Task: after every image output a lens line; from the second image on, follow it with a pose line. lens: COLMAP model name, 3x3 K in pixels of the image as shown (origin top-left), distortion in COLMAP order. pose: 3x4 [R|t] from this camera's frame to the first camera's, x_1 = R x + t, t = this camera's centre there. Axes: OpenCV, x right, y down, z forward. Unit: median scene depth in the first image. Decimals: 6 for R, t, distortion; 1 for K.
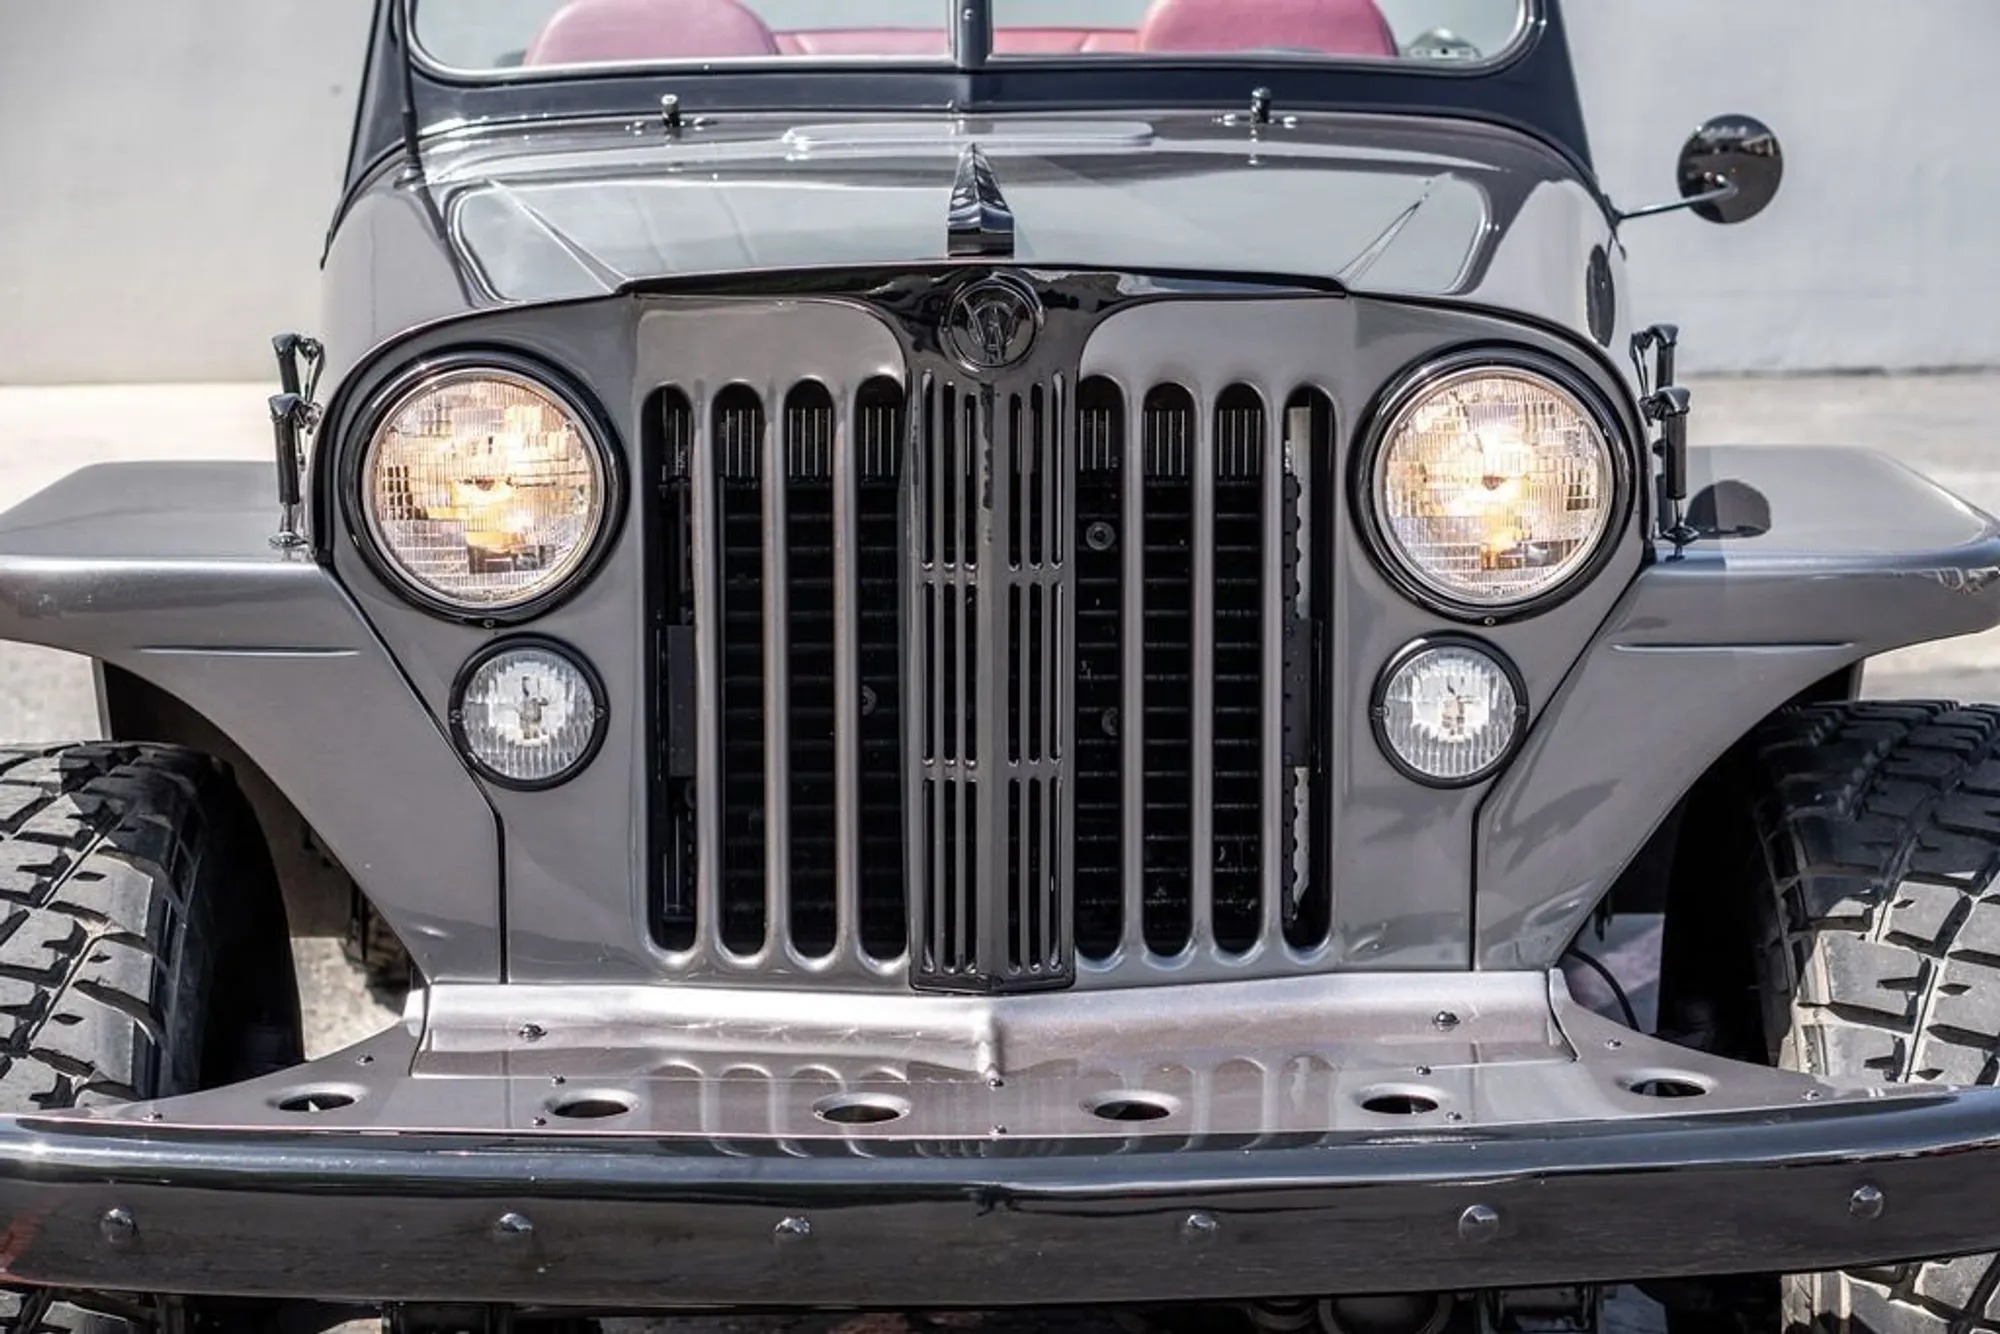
lens RADIAL K [[4319.2, 0, 1016.9], [0, 4319.2, 675.8], [0, 0, 1]] dist [0.068062, 0.000000]
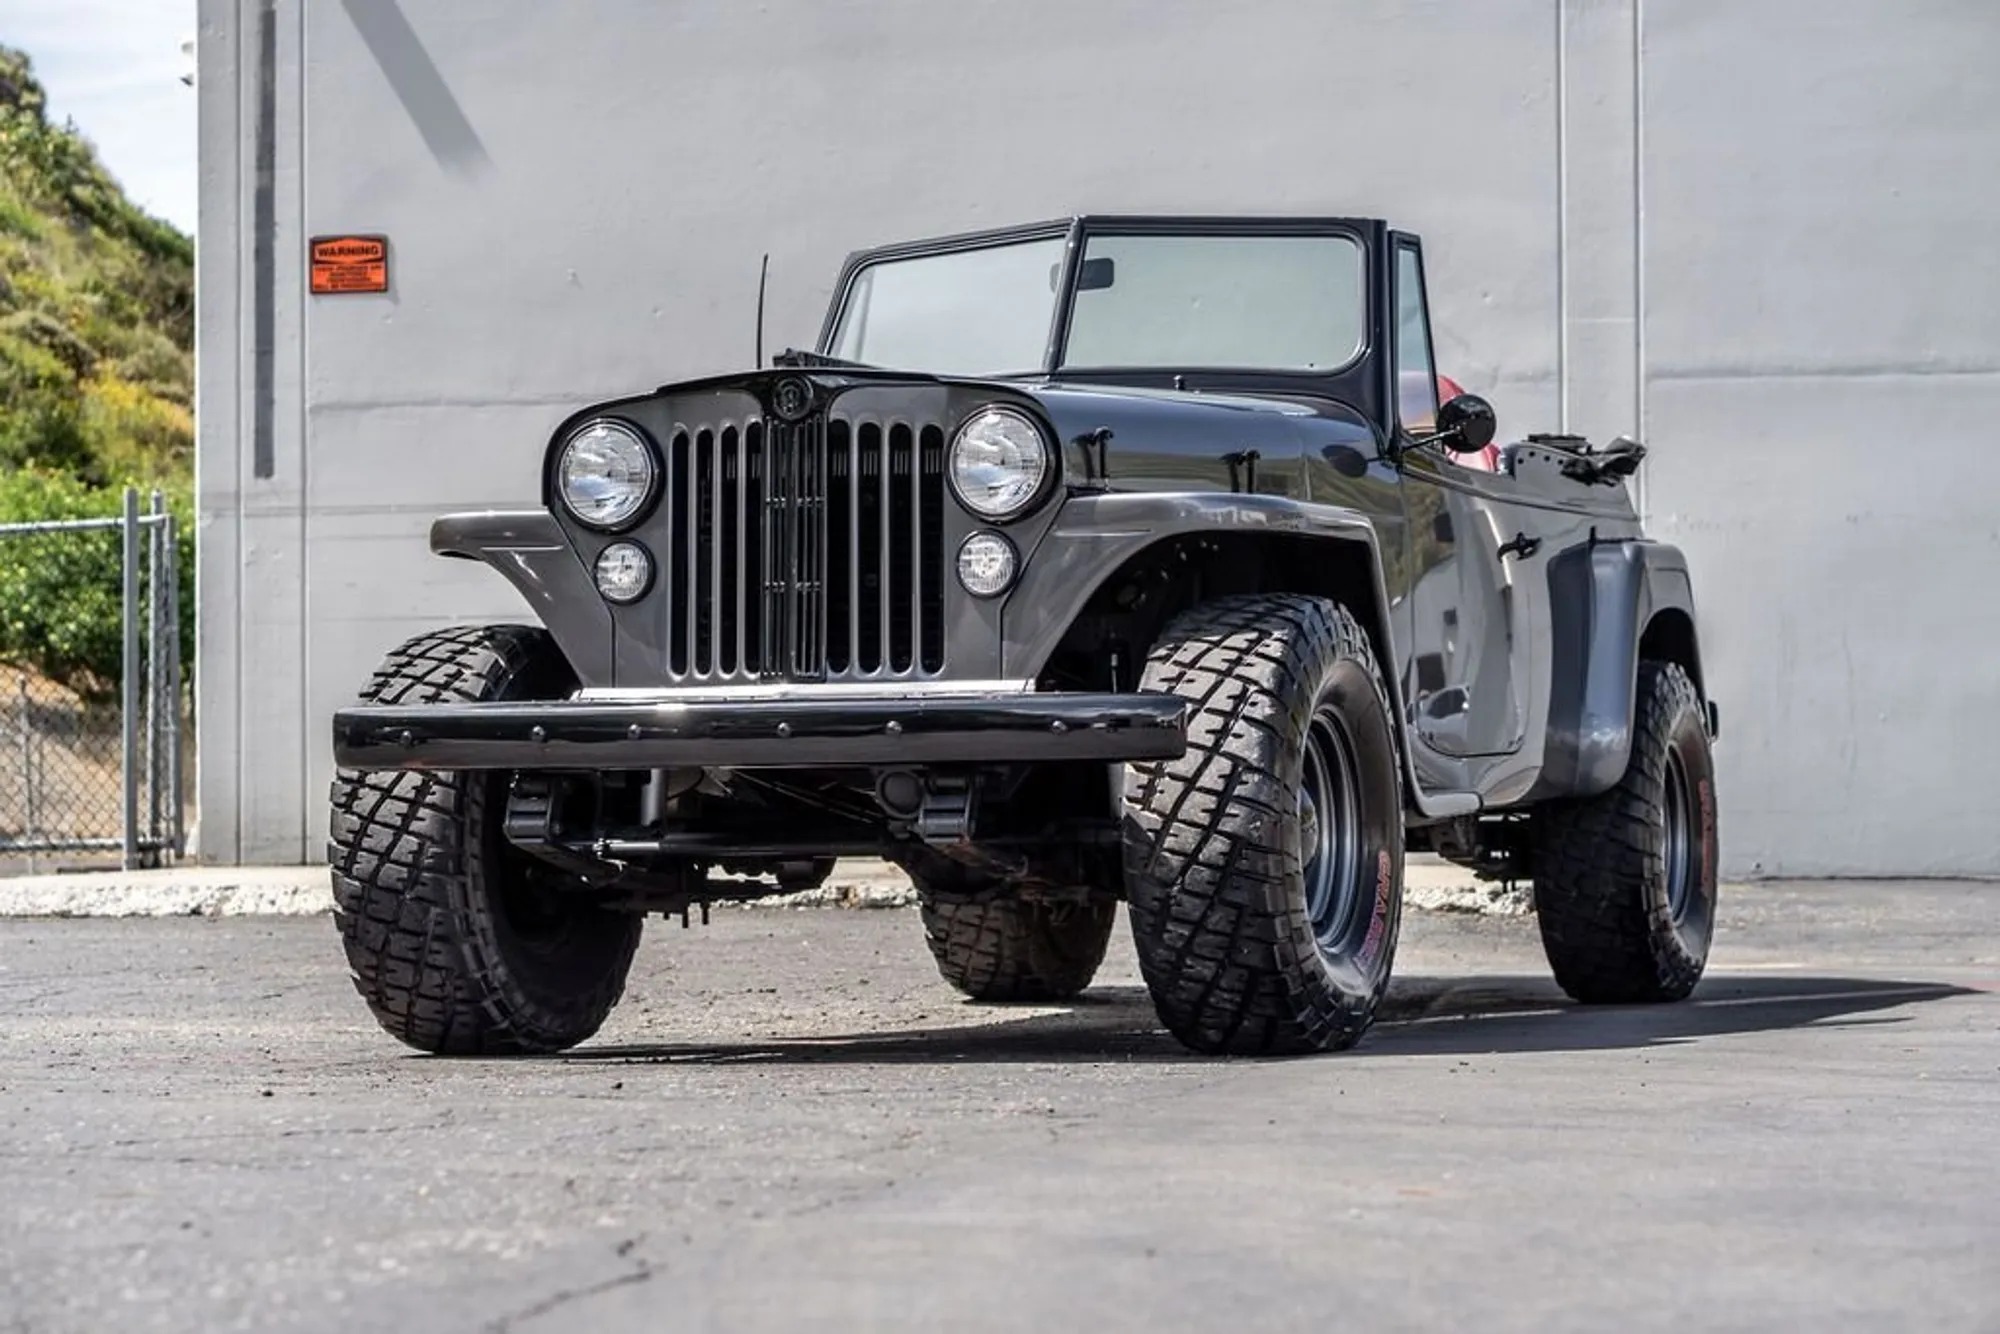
lens RADIAL K [[4319.2, 0, 1004.5], [0, 4319.2, 634.3], [0, 0, 1]] dist [0.068062, 0.000000]
pose [[0.924246, -0.015501, -0.381483, 0.974063], [-0.060071, 0.980826, -0.185394, 0.465045], [0.377043, 0.194266, 0.905593, -1.050028]]
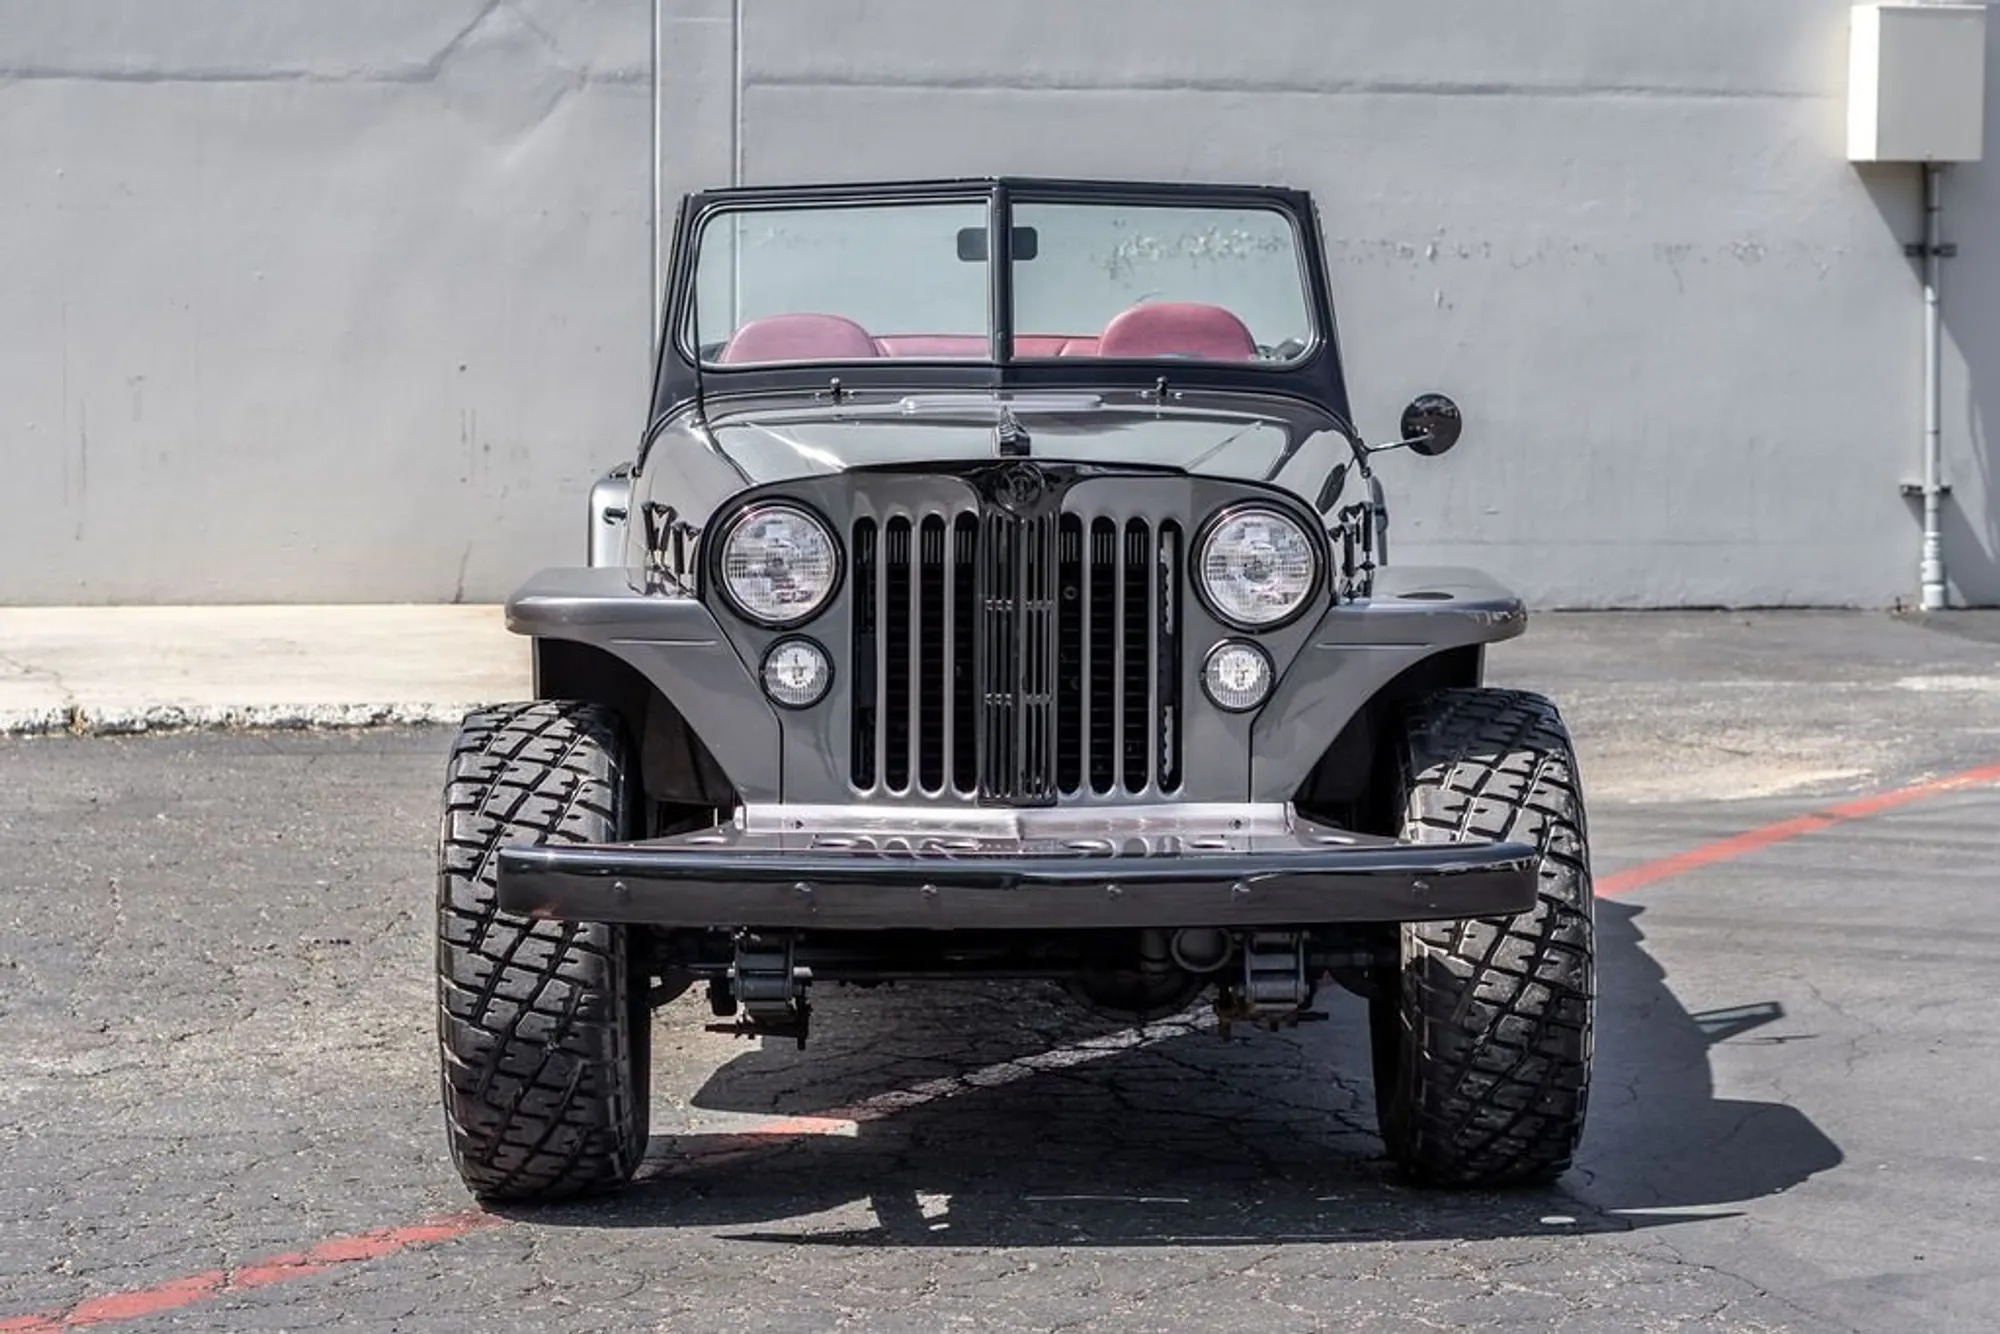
lens RADIAL K [[4606.0, 0, 946.9], [0, 4606.0, 483.9], [0, 0, 1]] dist [0.019647, 0.000000]
pose [[0.999918, 0.007145, -0.010630, -0.017054], [-0.008259, 0.994035, -0.108748, 0.158397], [0.009790, 0.108827, 0.994013, -1.213027]]
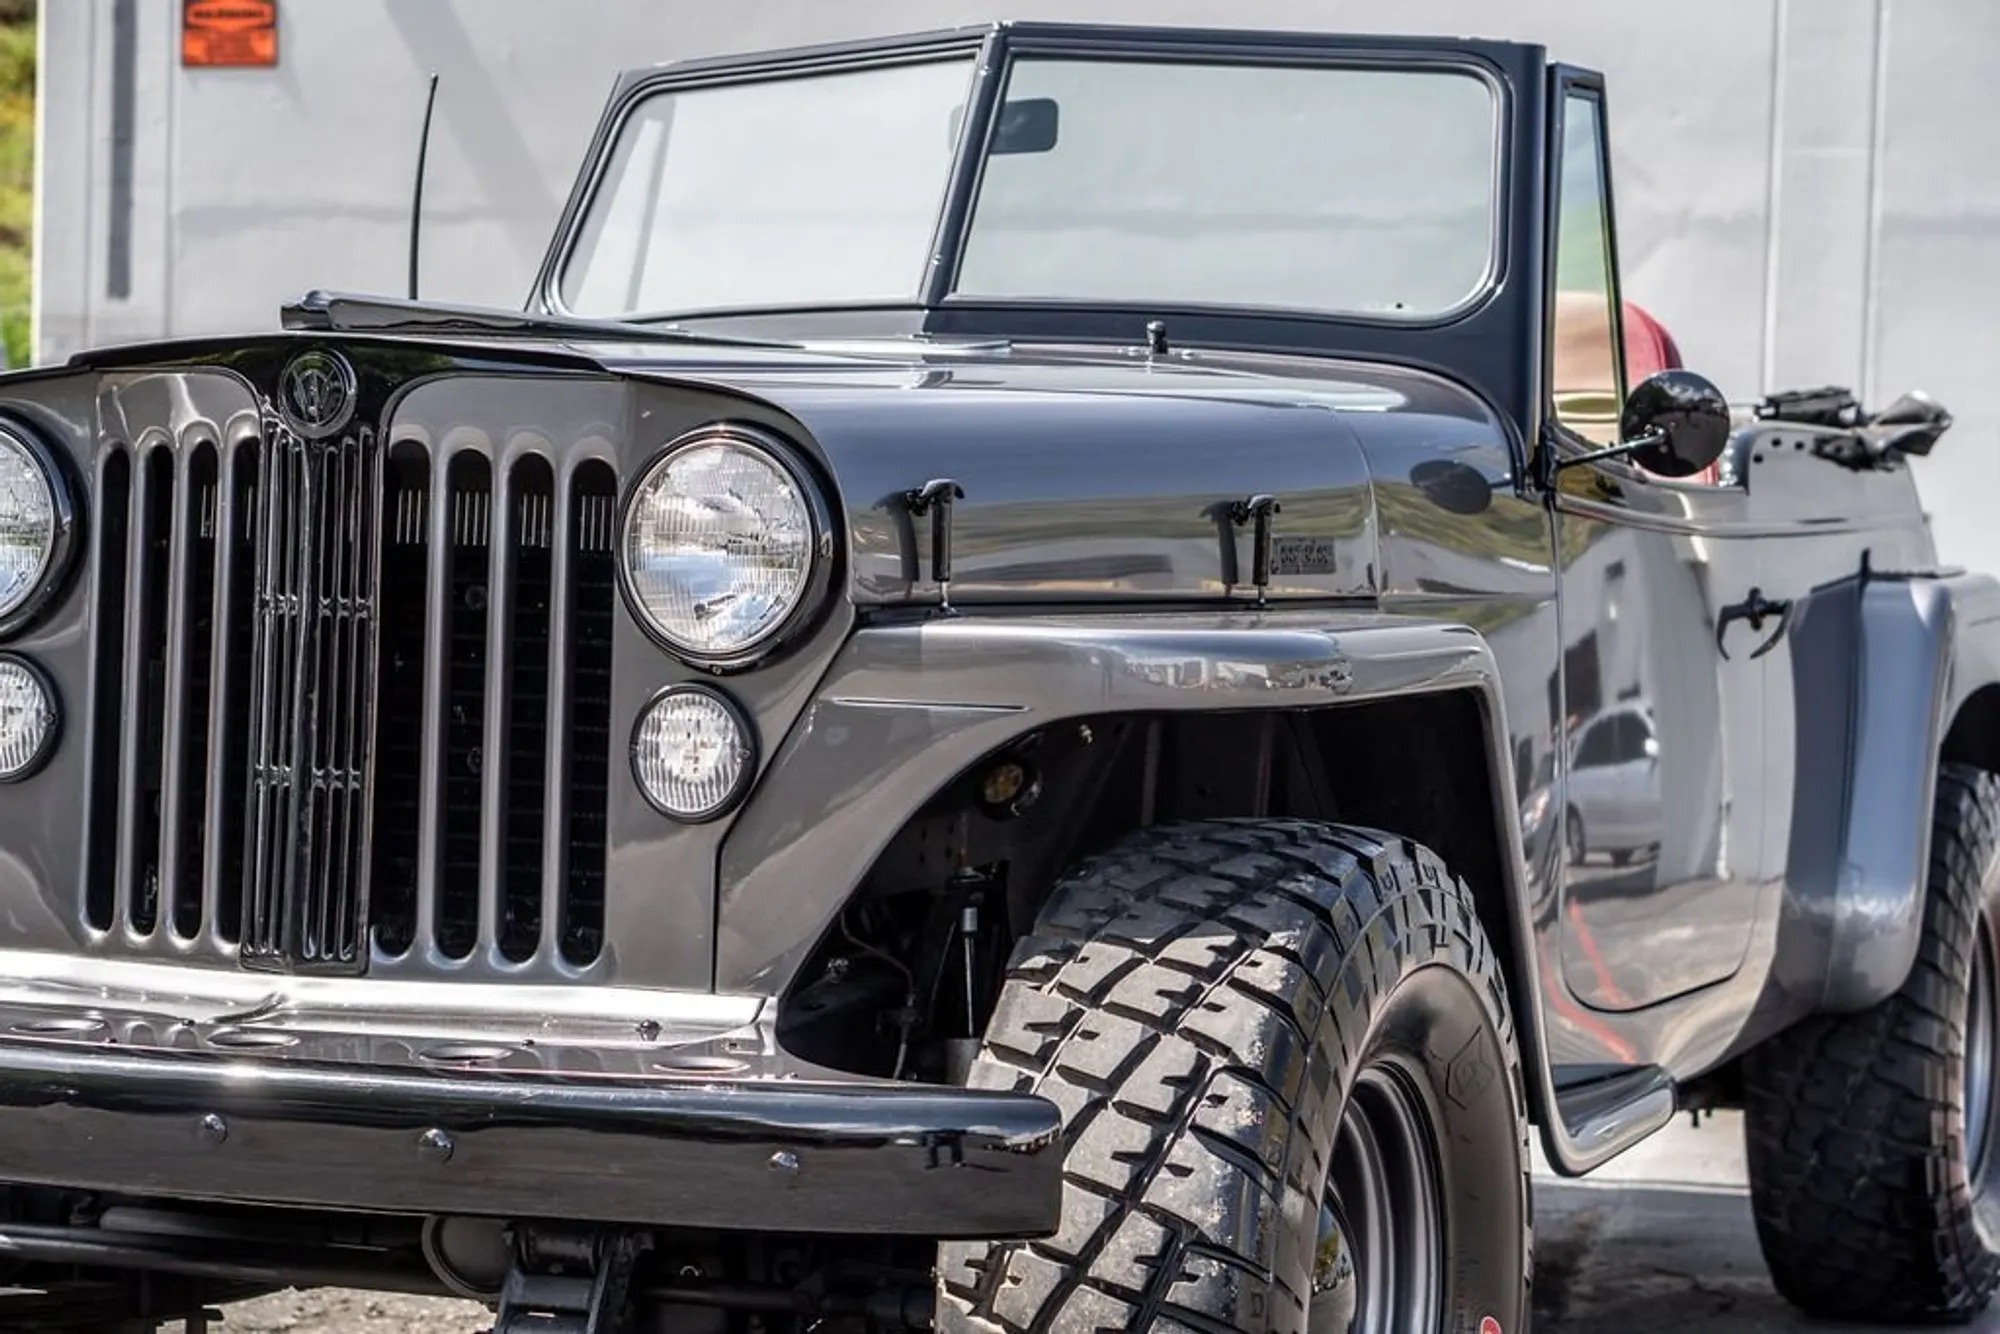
lens RADIAL K [[4319.2, 0, 1003.5], [0, 4319.2, 663.9], [0, 0, 1]] dist [0.068062, 0.000000]
pose [[0.910720, 0.037853, -0.411287, 0.626778], [-0.096426, 0.987760, -0.122609, 0.113647], [0.401611, 0.151321, 0.903222, 0.024980]]
